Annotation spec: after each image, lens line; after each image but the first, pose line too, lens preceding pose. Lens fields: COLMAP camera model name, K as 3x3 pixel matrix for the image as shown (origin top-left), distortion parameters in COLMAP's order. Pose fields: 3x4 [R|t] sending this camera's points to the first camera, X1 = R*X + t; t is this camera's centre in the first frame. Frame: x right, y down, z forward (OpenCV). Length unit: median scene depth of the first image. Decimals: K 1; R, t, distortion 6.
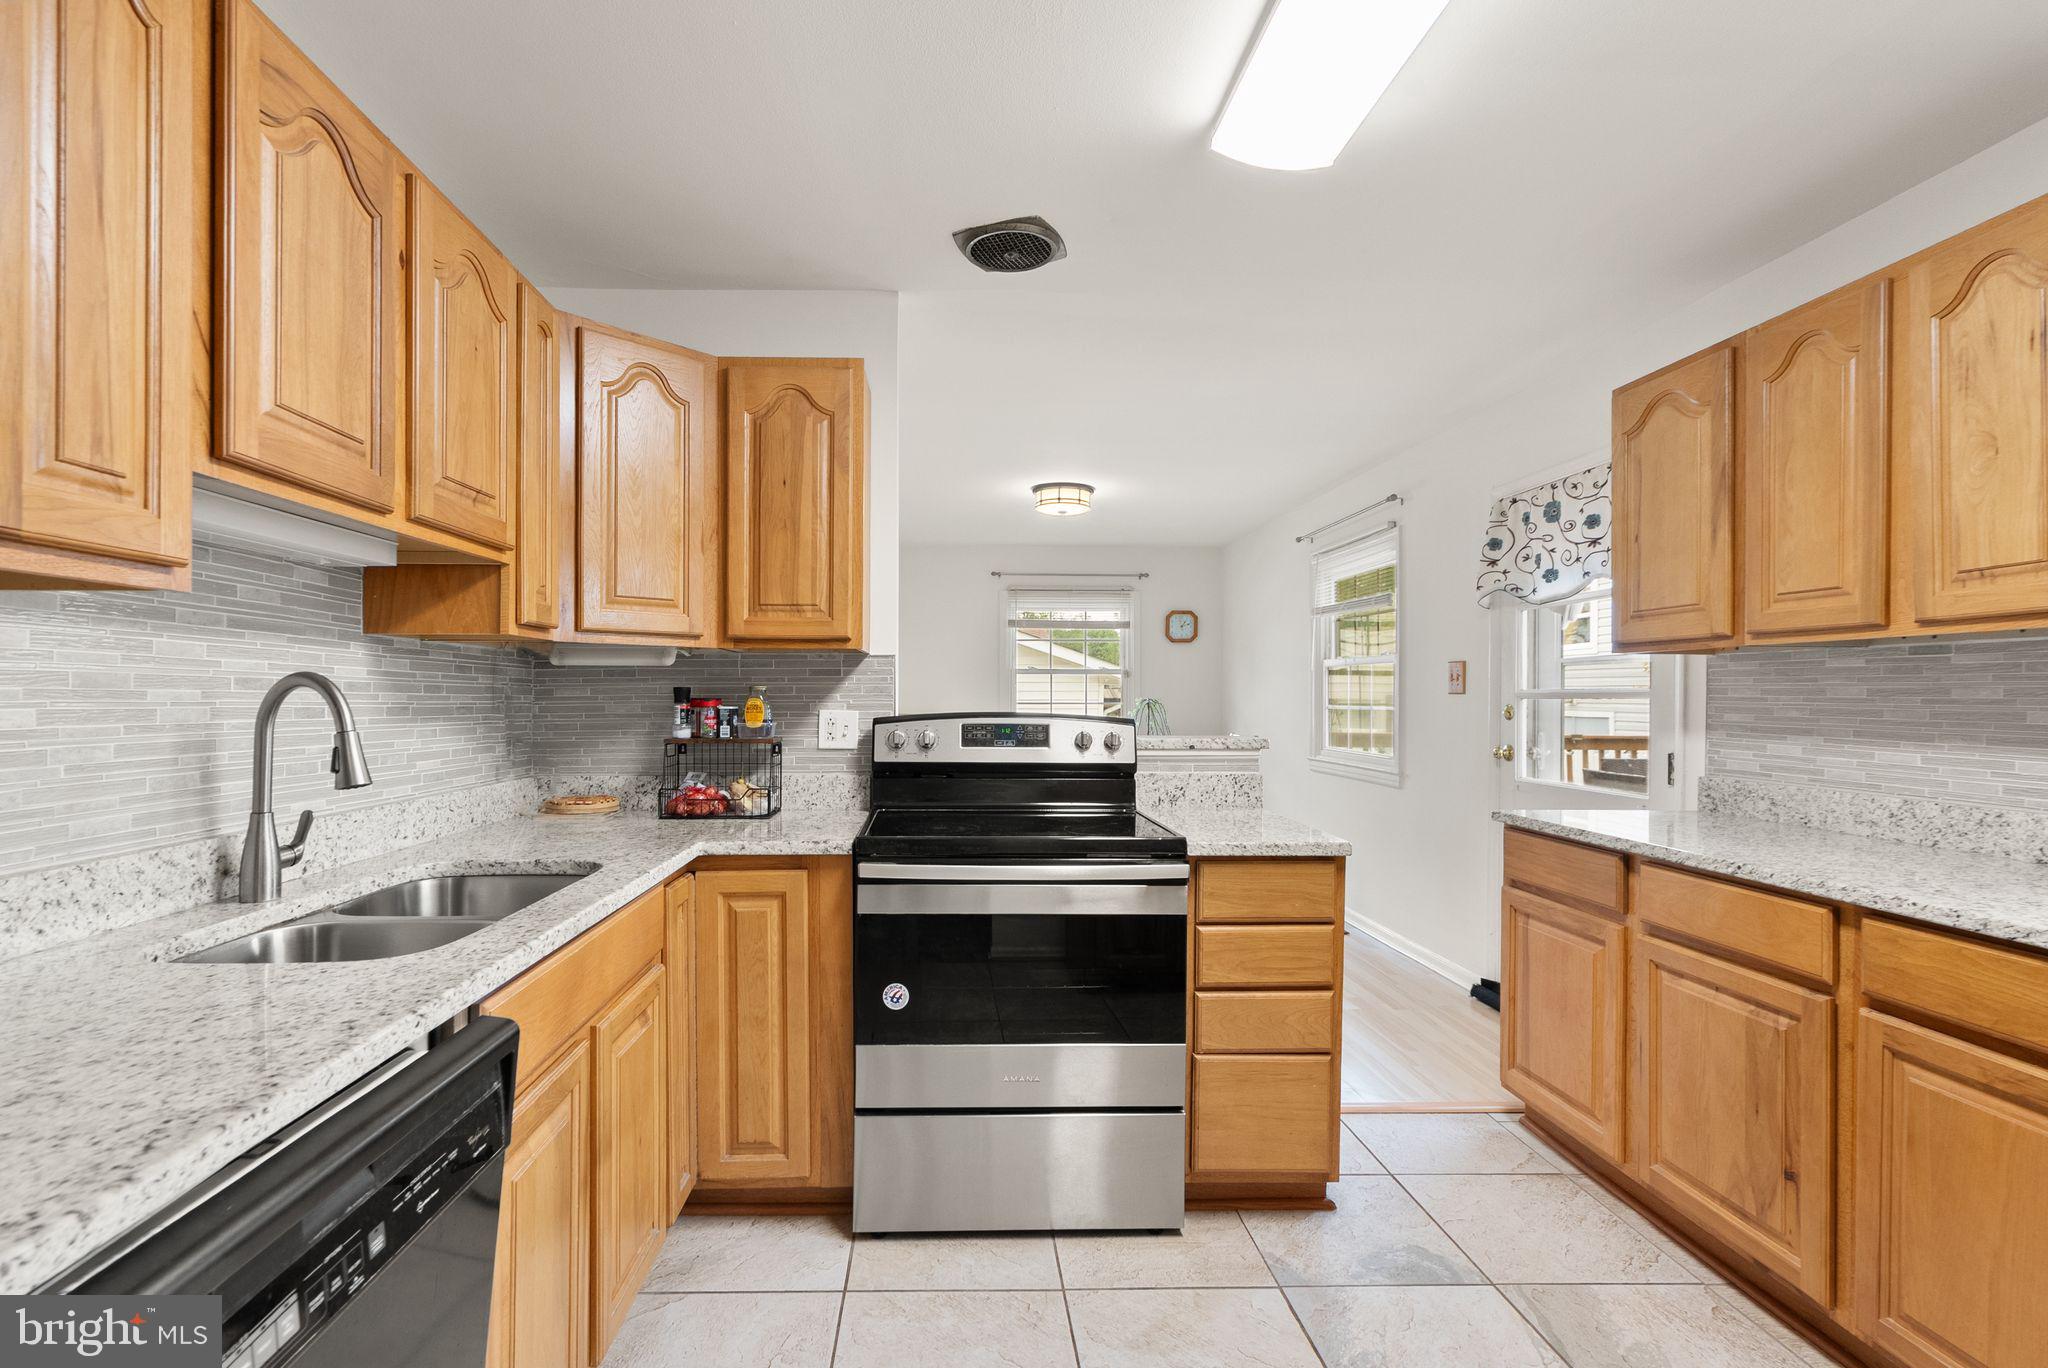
lens RADIAL K [[948.8, 0, 971.7], [0, 948.8, 703.3], [0, 0, 1]] dist [-0.002494, -0.000454]
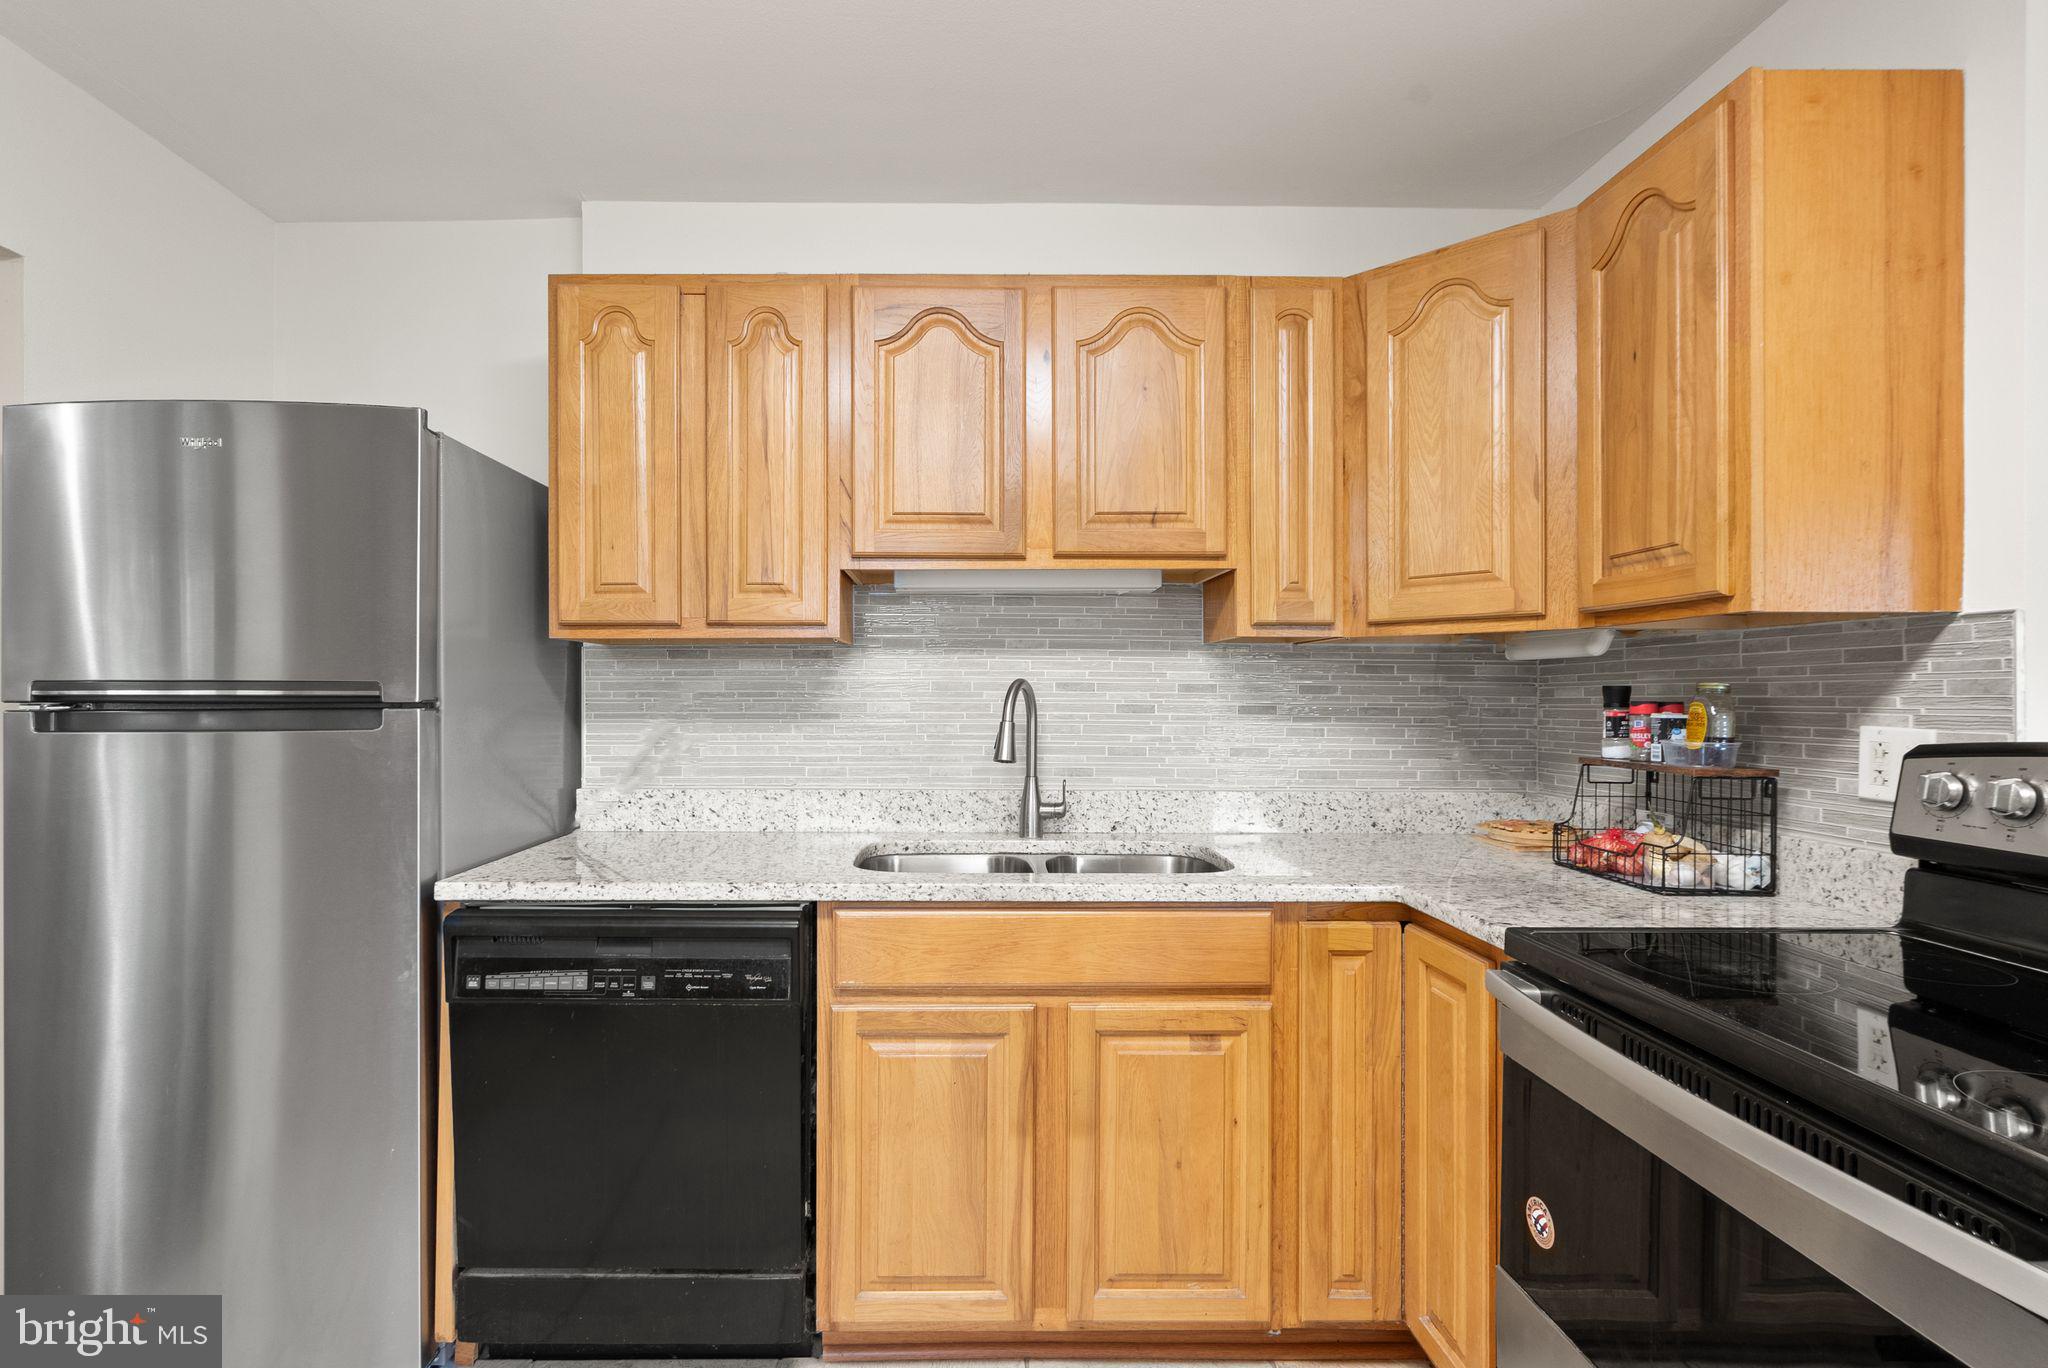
lens RADIAL K [[975.9, 0, 994.9], [0, 975.9, 693.6], [0, 0, 1]] dist [-0.000612, -0.000073]
pose [[-0.020662, 0.001491, -0.999785, 0.487473], [-0.010369, 0.999945, 0.001706, -0.008565], [0.999733, 0.010402, -0.020645, 0.643127]]
